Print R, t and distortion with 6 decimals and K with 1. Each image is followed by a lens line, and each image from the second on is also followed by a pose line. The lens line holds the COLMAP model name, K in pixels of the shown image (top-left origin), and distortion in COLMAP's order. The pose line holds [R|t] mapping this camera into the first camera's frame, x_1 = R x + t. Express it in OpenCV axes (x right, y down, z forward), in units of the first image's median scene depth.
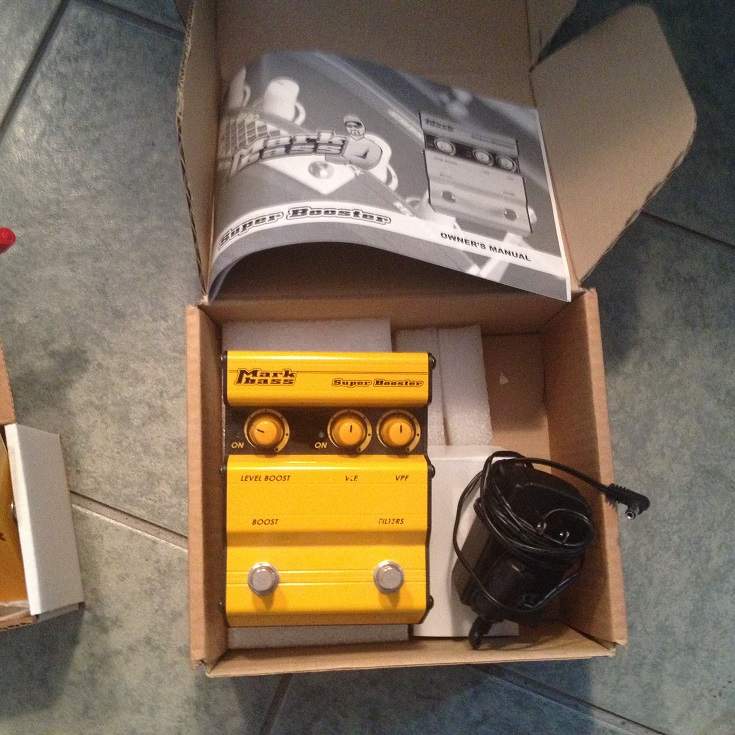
lens RADIAL K [[910.8, 0, 367.5], [0, 910.8, 367.5], [0, 0, 1]] dist [0.138532, -0.336923]
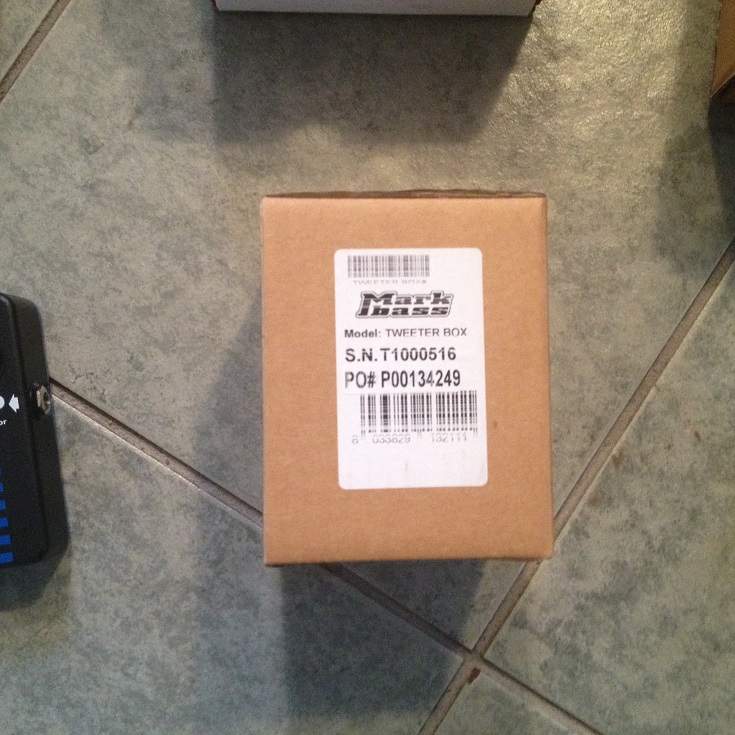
lens RADIAL K [[910.8, 0, 367.5], [0, 910.8, 367.5], [0, 0, 1]] dist [0.138532, -0.336923]
pose [[0.981403, 0.191906, 0.004464, -0.416099], [-0.191330, 0.976046, 0.103570, 0.515332], [0.015519, -0.102498, 0.994612, 0.265468]]
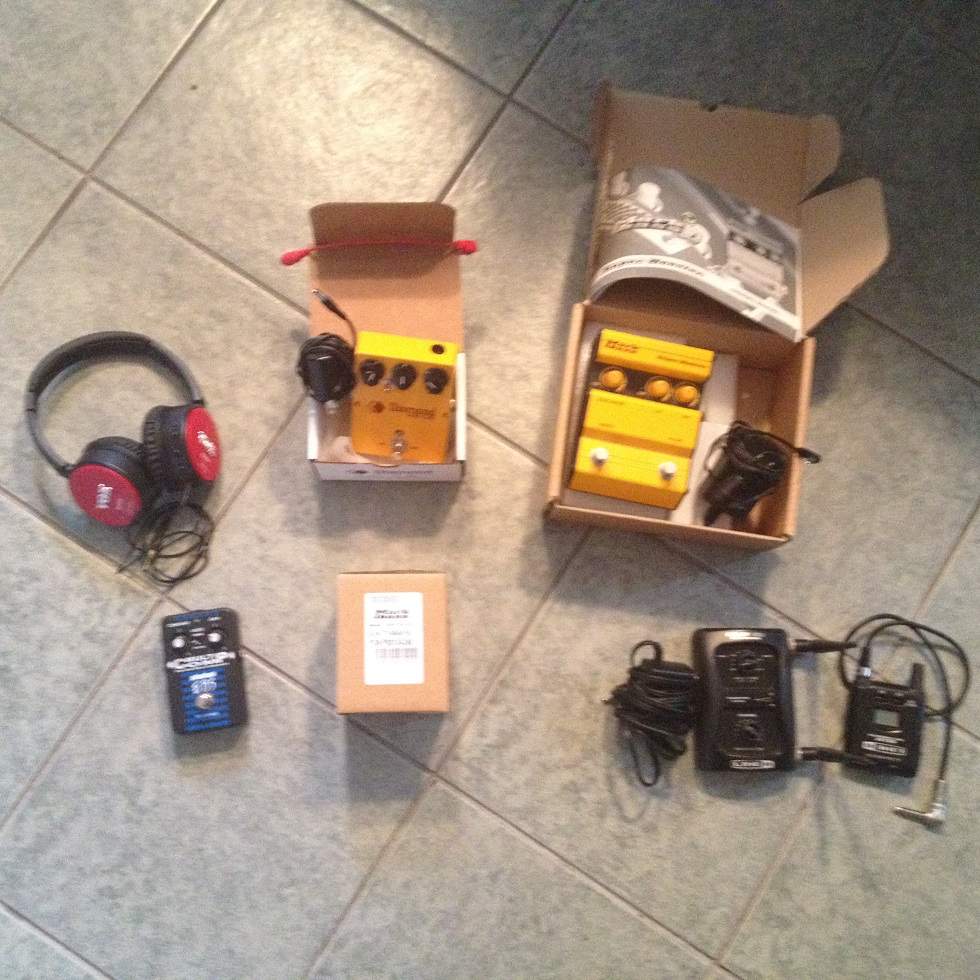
lens RADIAL K [[1214.4, 0, 490.0], [0, 1214.4, 490.0], [0, 0, 1]] dist [0.138532, -0.336923]
pose [[0.981888, 0.187632, -0.026266, -0.218377], [-0.188359, 0.981684, -0.028607, 0.353058], [0.020418, 0.033037, 0.999246, -1.215735]]
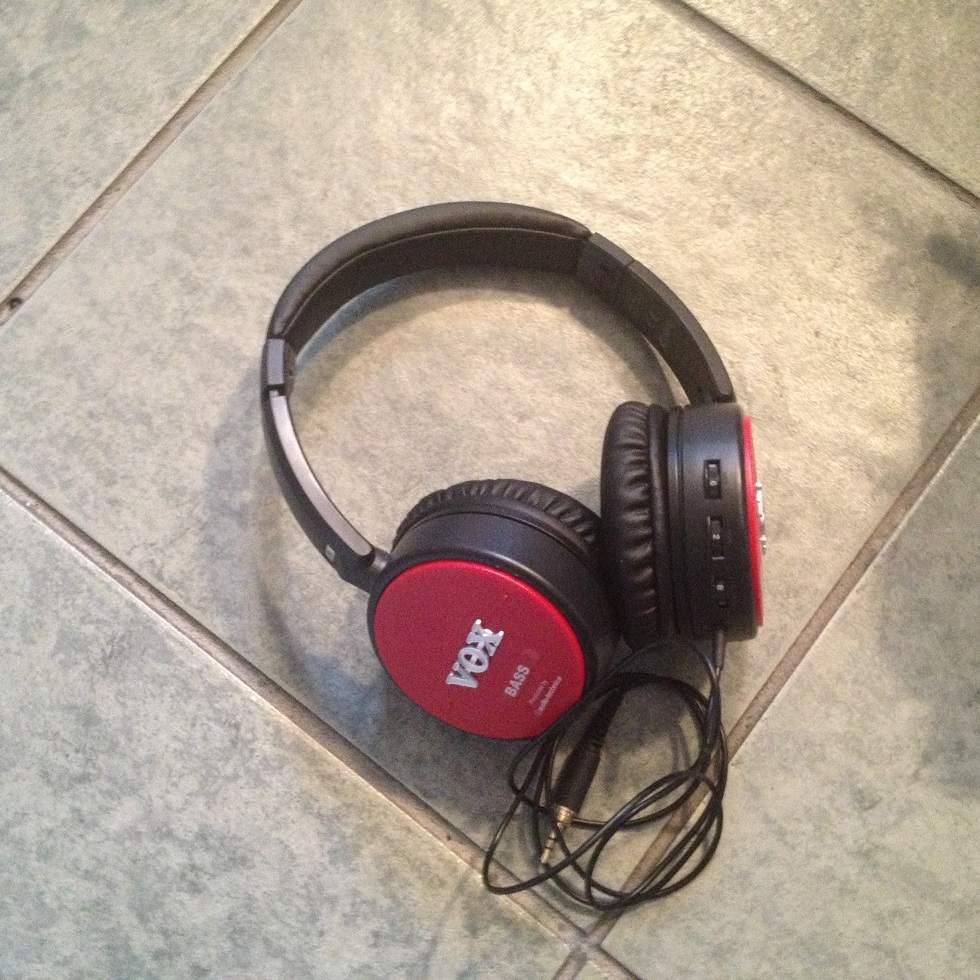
lens RADIAL K [[1214.4, 0, 490.0], [0, 1214.4, 490.0], [0, 0, 1]] dist [0.138532, -0.336923]
pose [[0.962732, 0.256342, -0.086226, -0.896836], [-0.263117, 0.961499, -0.079305, 0.392023], [0.062577, 0.099037, 0.993114, 0.211491]]
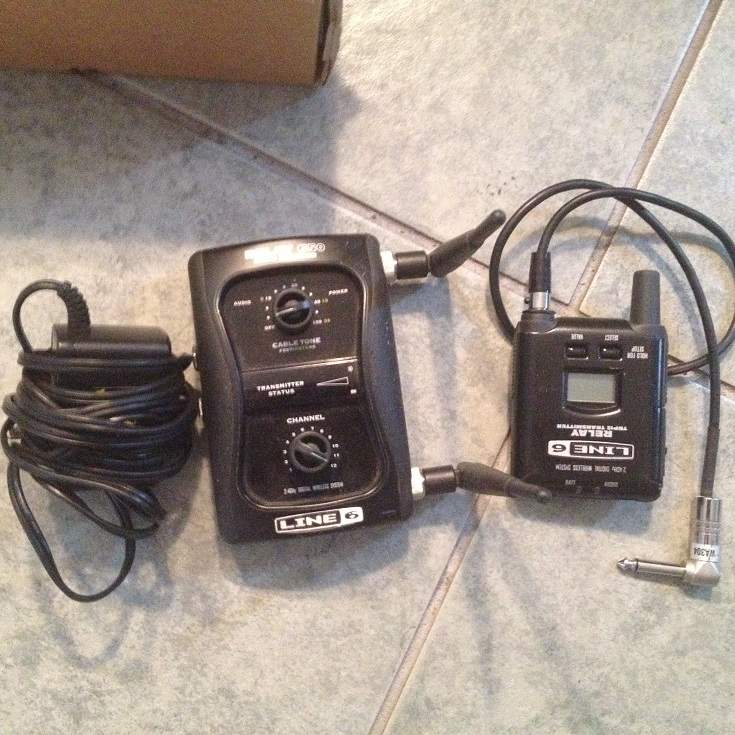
lens RADIAL K [[910.8, 0, 367.5], [0, 910.8, 367.5], [0, 0, 1]] dist [0.138532, -0.336923]
pose [[0.996090, 0.071906, 0.051320, 0.261256], [-0.076219, 0.993225, 0.087723, 0.483462], [-0.044664, -0.091292, 0.994822, 0.226134]]
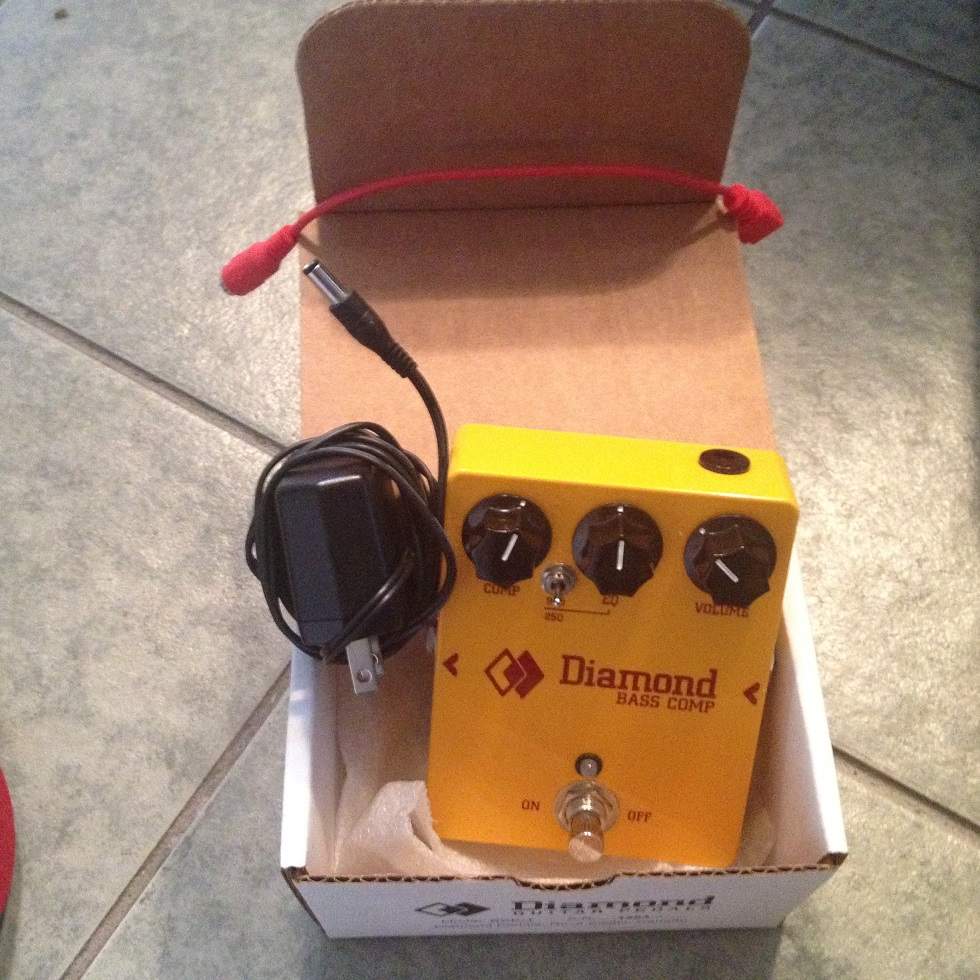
lens RADIAL K [[1214.4, 0, 490.0], [0, 1214.4, 490.0], [0, 0, 1]] dist [0.138532, -0.336923]
pose [[0.986268, 0.133404, -0.097356, -0.465301], [-0.158808, 0.927890, -0.337343, 0.313092], [0.045332, 0.348171, 0.936334, 0.307262]]
